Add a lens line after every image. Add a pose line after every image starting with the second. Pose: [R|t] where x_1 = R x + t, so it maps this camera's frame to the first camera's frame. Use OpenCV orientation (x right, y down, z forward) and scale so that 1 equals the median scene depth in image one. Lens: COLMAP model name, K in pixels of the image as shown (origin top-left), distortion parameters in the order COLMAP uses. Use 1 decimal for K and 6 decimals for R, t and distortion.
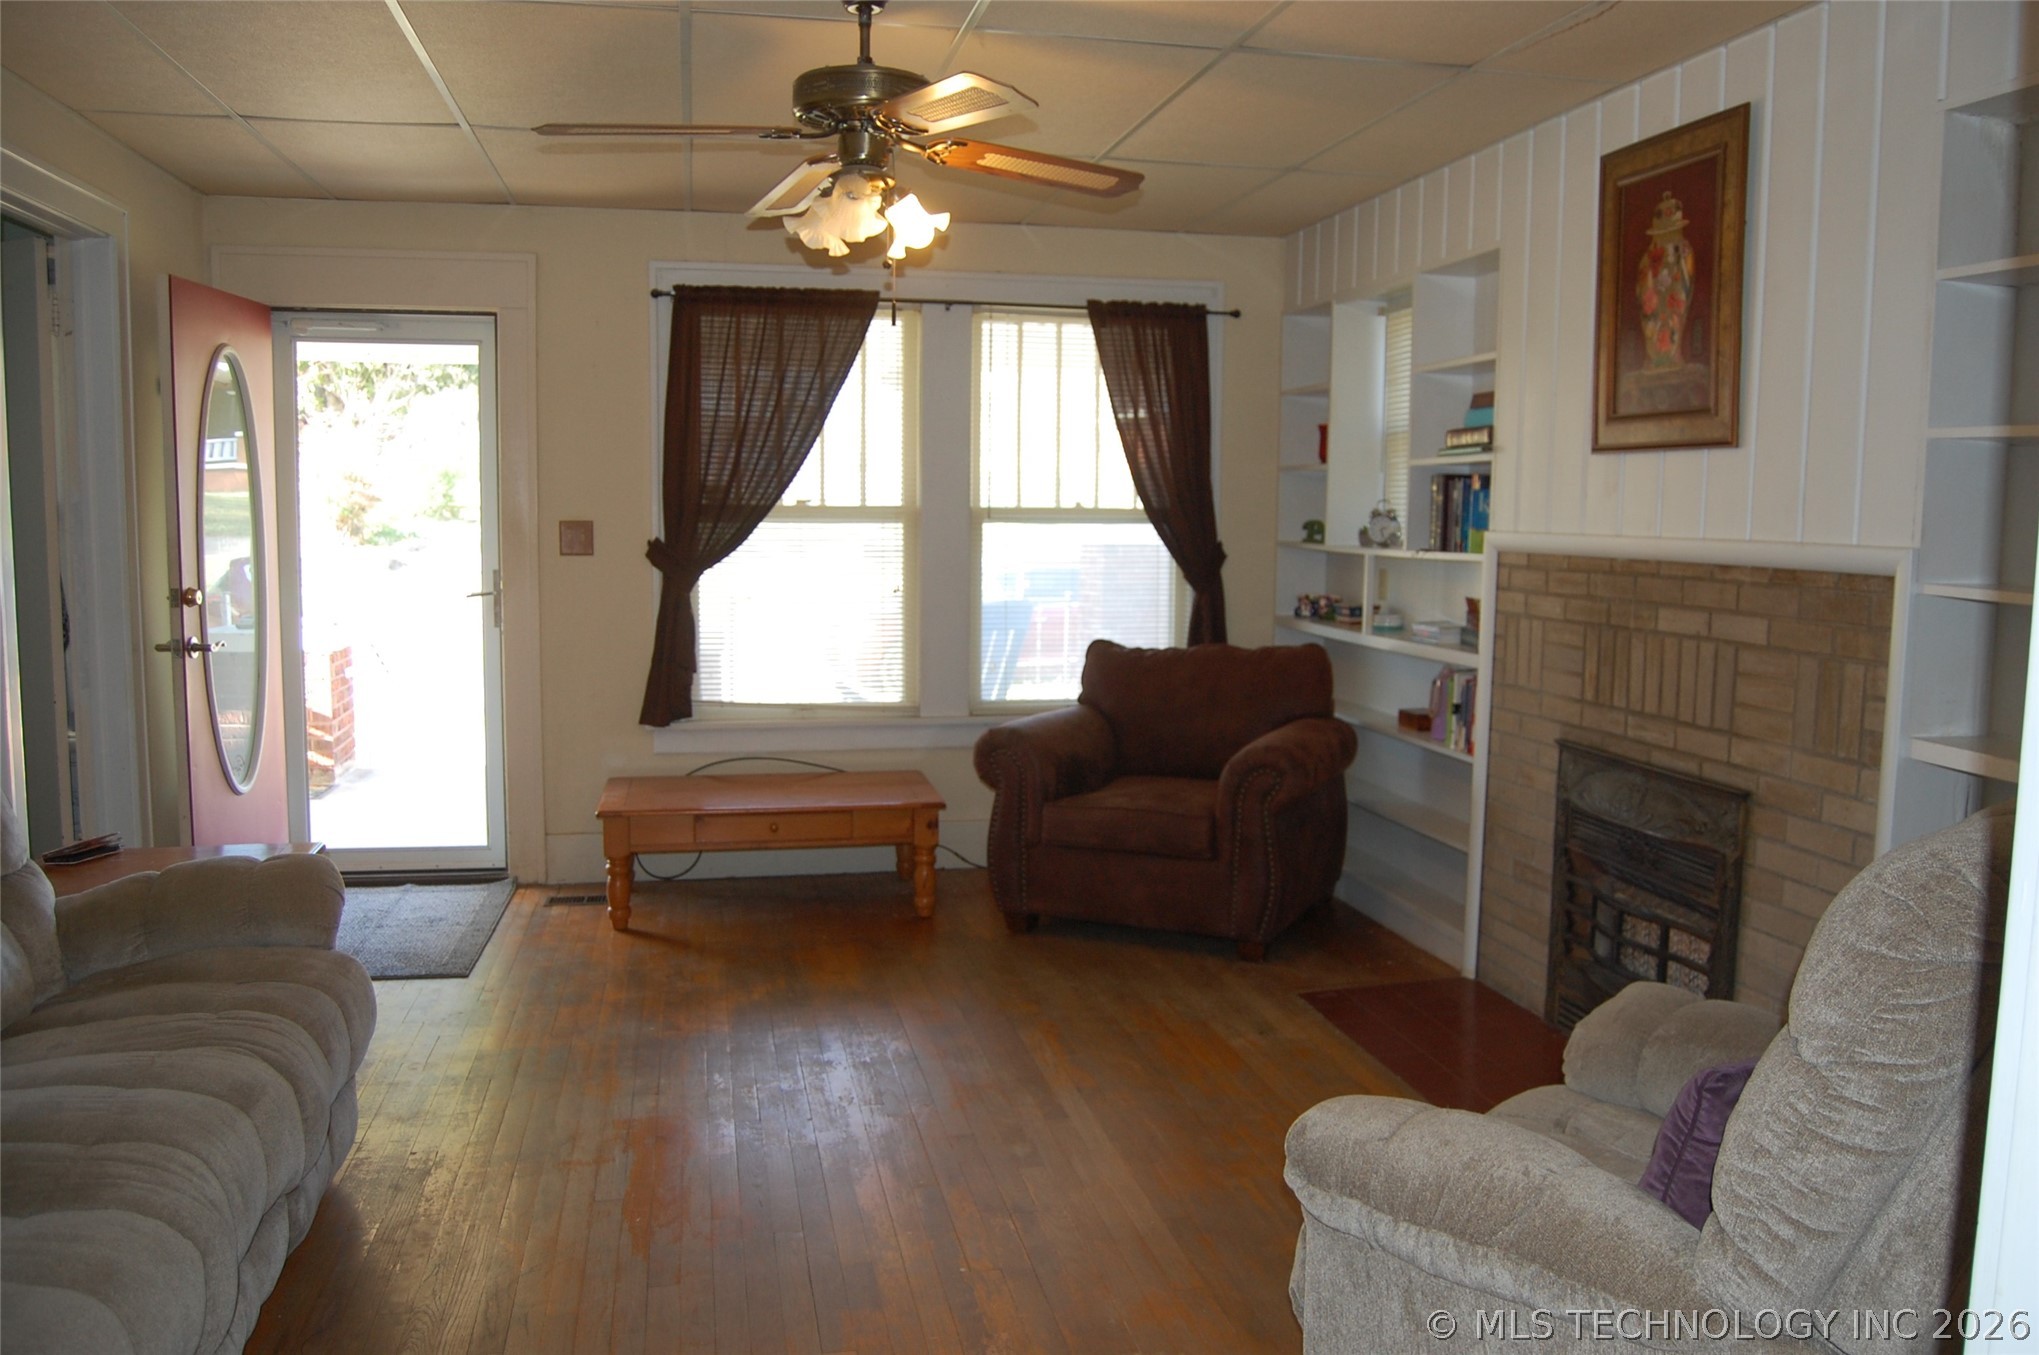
lens RADIAL K [[1609.4, 0, 1019.0], [0, 1609.4, 666.4], [0, 0, 1]] dist [-0.093375, 0.037453]
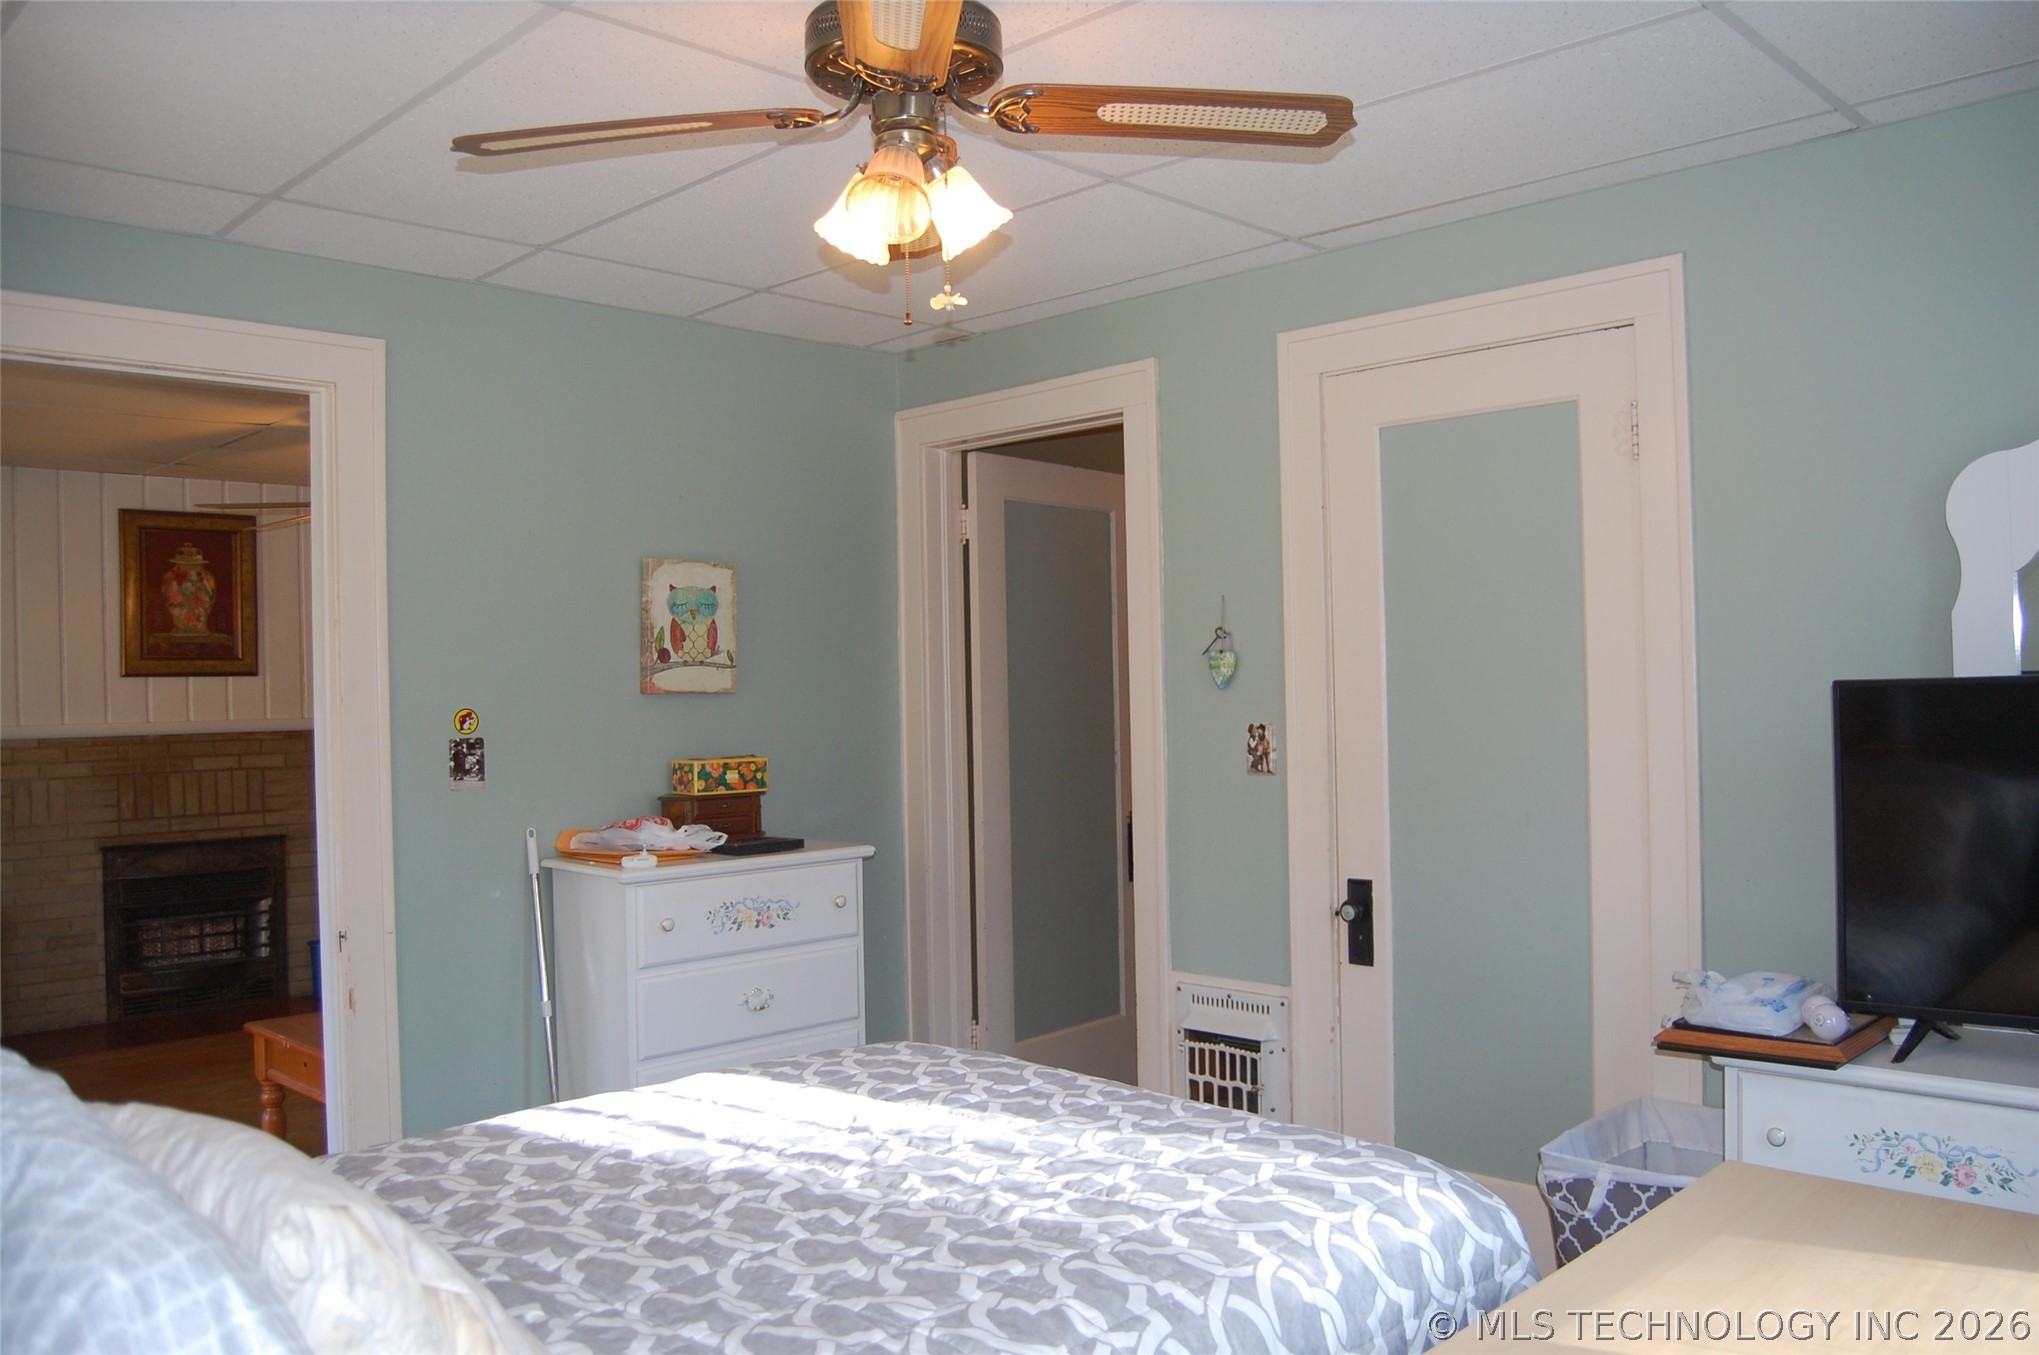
lens RADIAL K [[1609.4, 0, 1037.8], [0, 1609.4, 678.7], [0, 0, 1]] dist [-0.093375, 0.037453]
pose [[-0.546636, 0.005466, 0.837352, -1.786449], [0.096812, 0.993686, 0.056714, -0.145225], [-0.831755, 0.112068, -0.543714, 1.208844]]
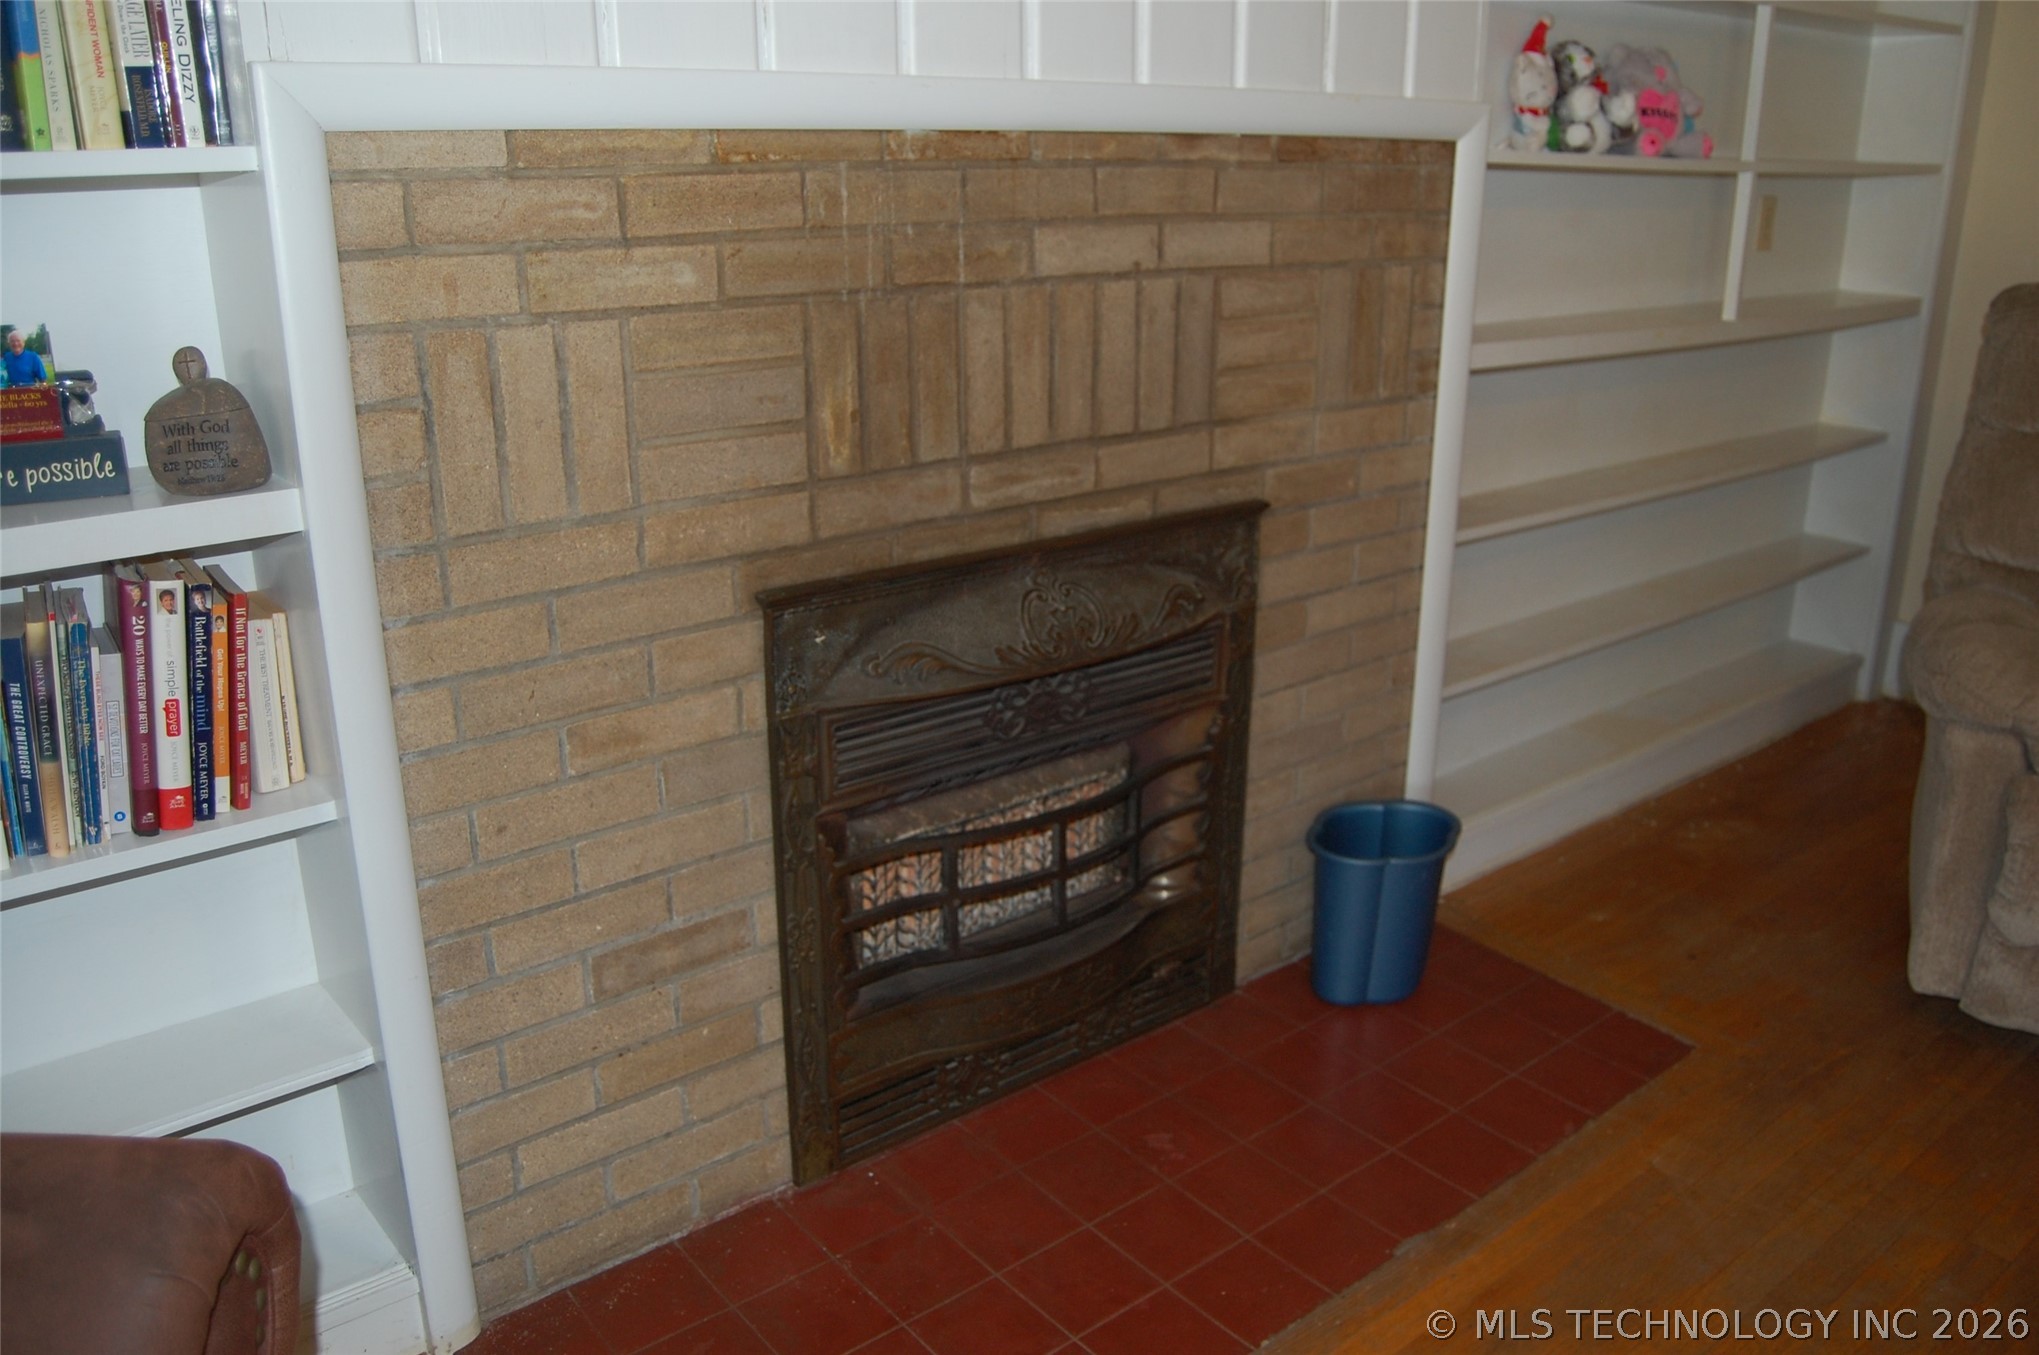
lens RADIAL K [[1609.4, 0, 1037.1], [0, 1609.4, 687.6], [0, 0, 1]] dist [-0.093375, 0.037453]
pose [[-0.481718, -0.297530, 0.824271, -0.050071], [0.072153, 0.923939, 0.375674, -0.094748], [-0.873351, 0.240443, -0.423610, 1.283796]]
